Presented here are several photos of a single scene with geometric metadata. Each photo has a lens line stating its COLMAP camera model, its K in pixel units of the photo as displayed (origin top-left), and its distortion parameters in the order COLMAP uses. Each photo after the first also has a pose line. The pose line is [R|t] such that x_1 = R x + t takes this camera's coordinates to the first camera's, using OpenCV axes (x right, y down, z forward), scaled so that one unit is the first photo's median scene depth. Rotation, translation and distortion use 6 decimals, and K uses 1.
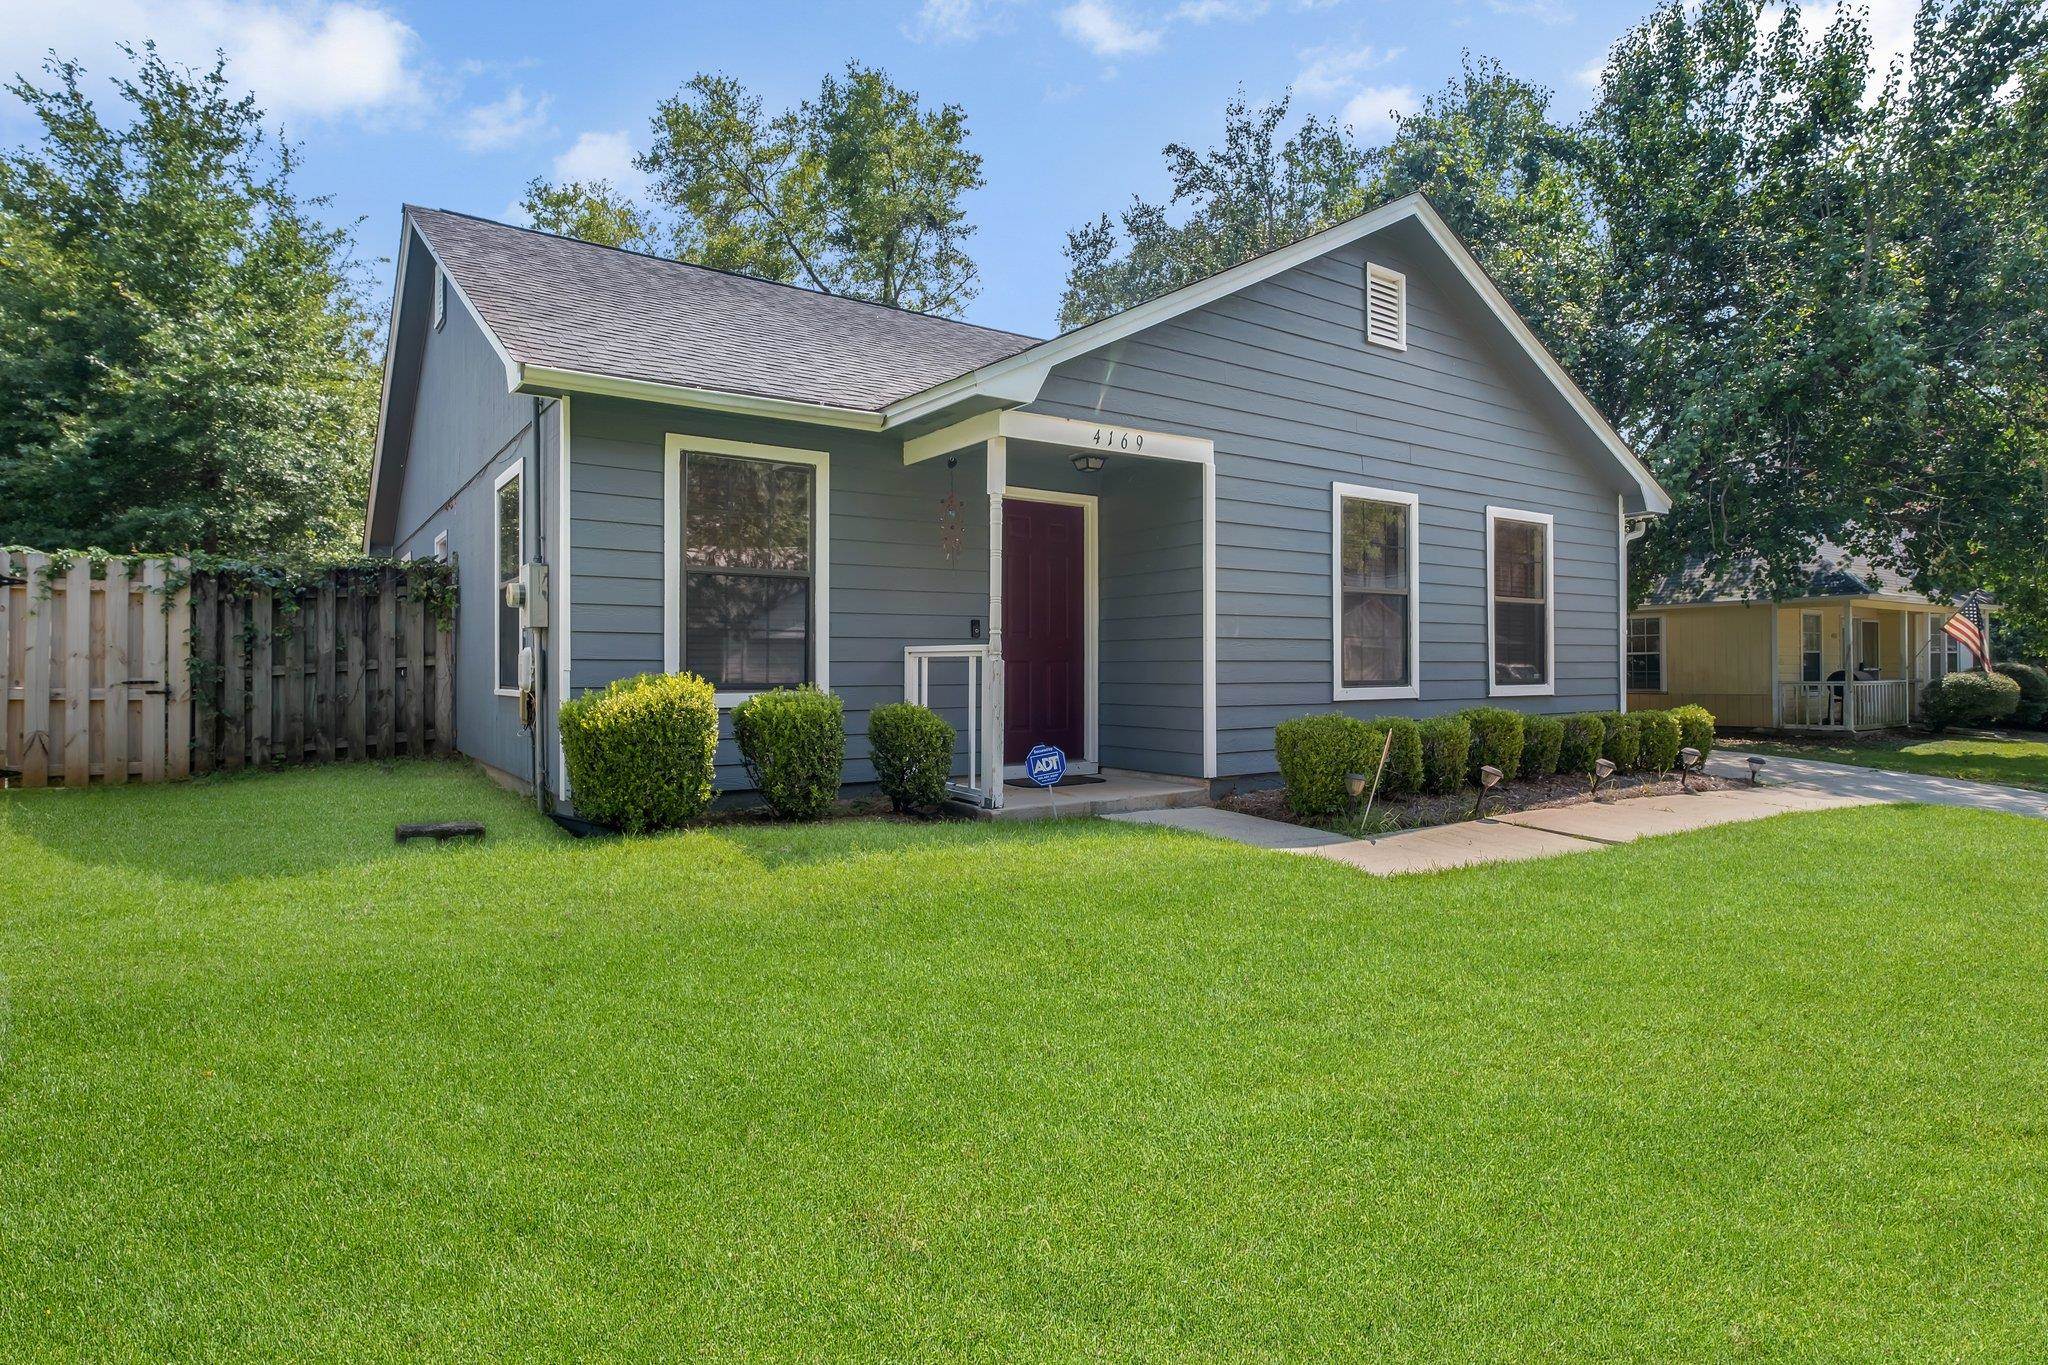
lens RADIAL K [[1067.6, 0, 1024.2], [0, 1067.6, 665.1], [0, 0, 1]] dist [0.000629, 0.000452]
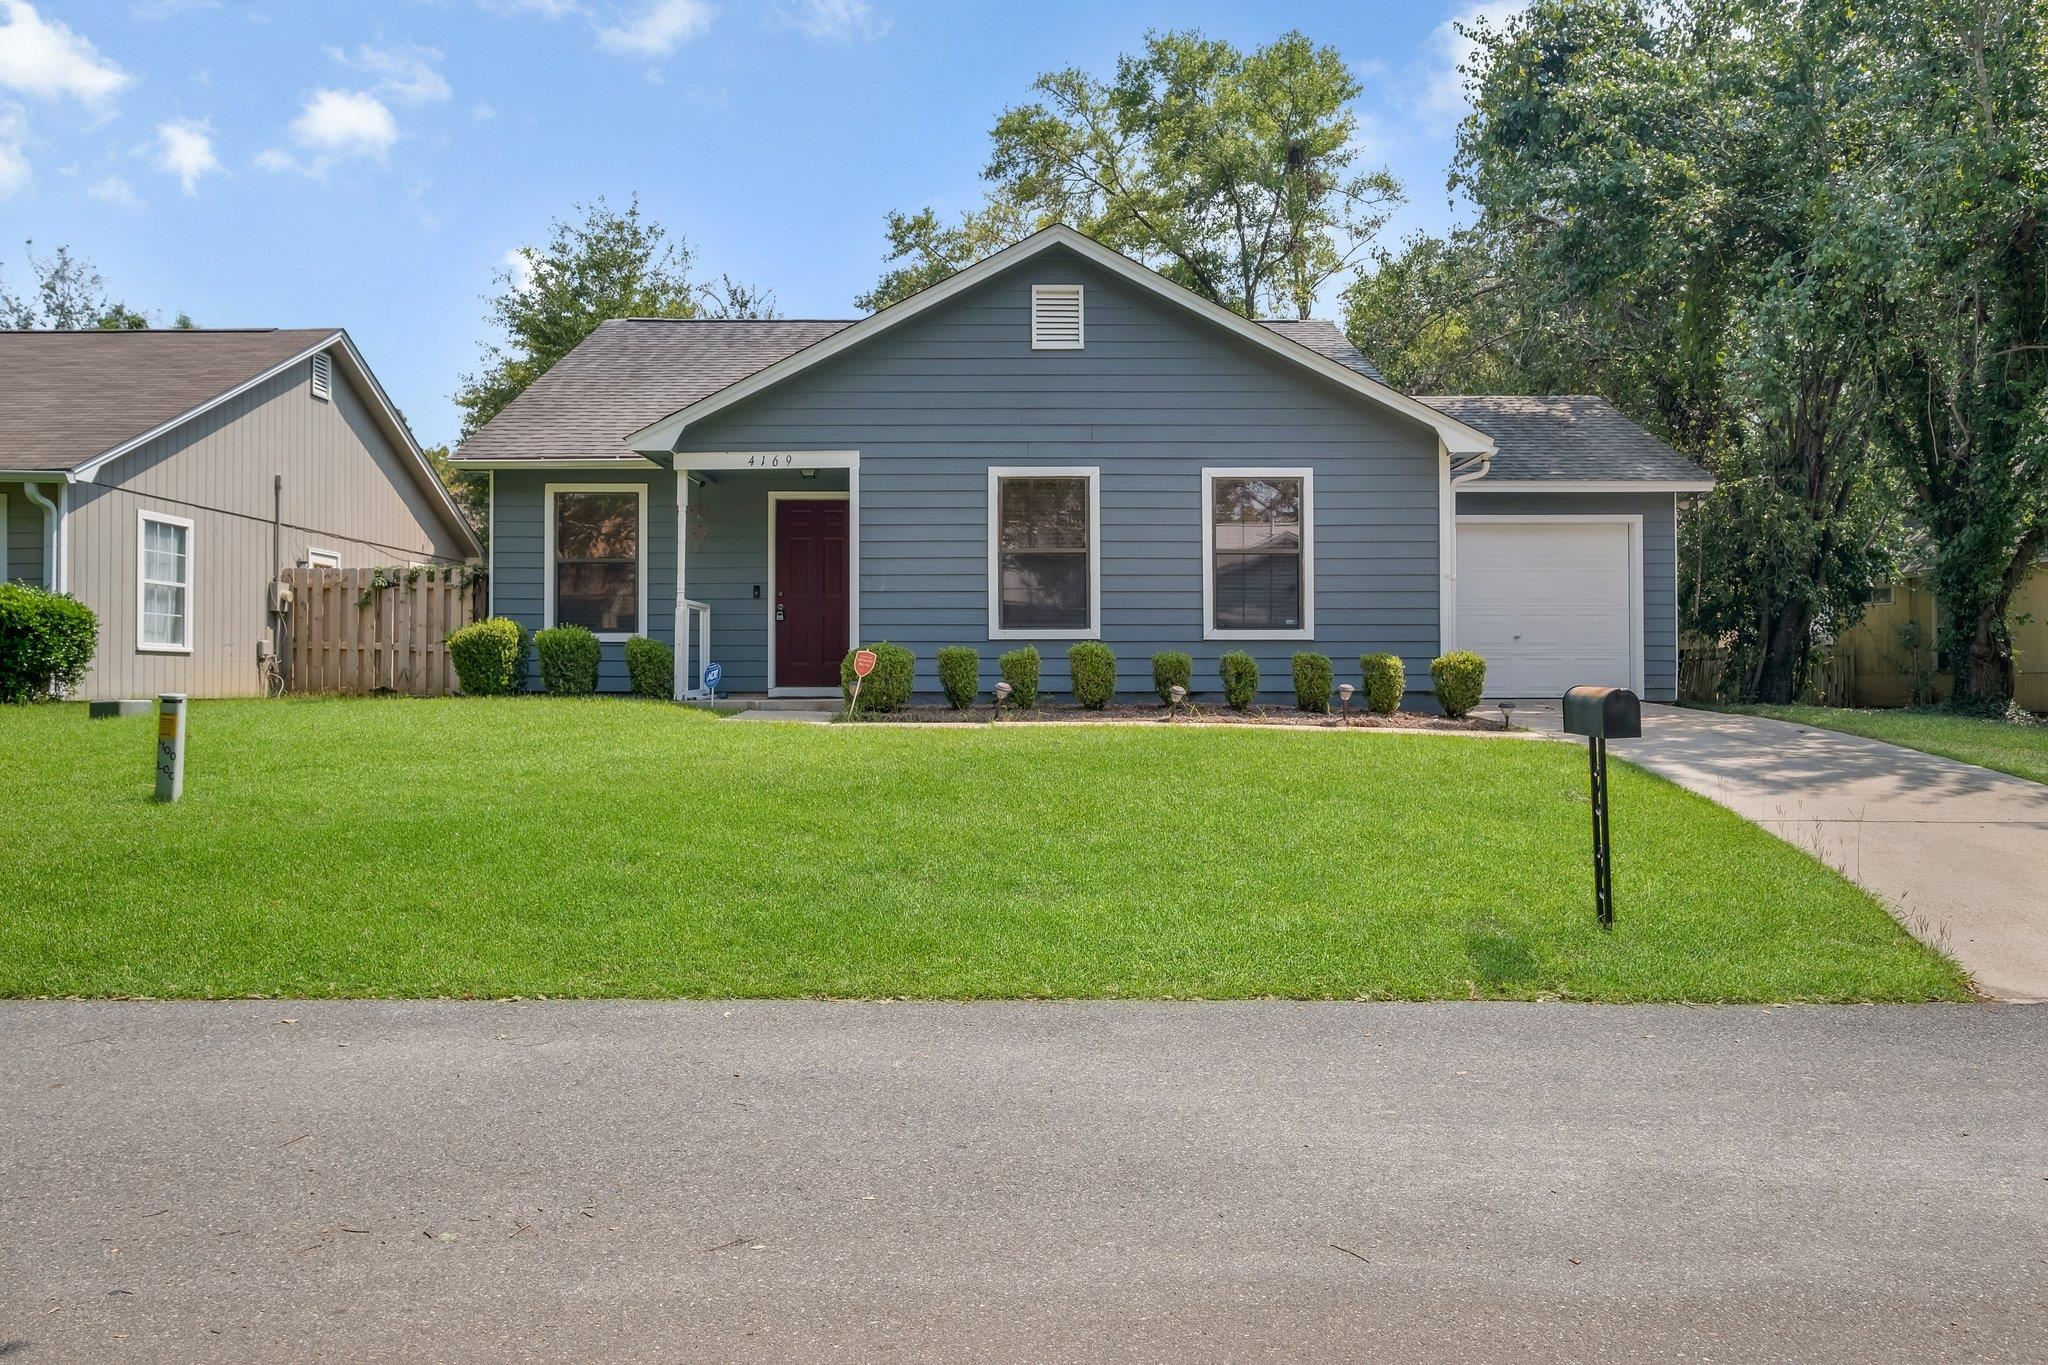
lens RADIAL K [[1398.8, 0, 1024.0], [0, 1398.8, 682.5], [0, 0, 1]] dist [-0.006060, -0.001529]
pose [[0.823588, 0.001959, -0.567185, 1.225722], [0.000660, 0.999990, 0.004411, 0.074959], [0.567188, -0.004007, 0.823579, -0.339708]]
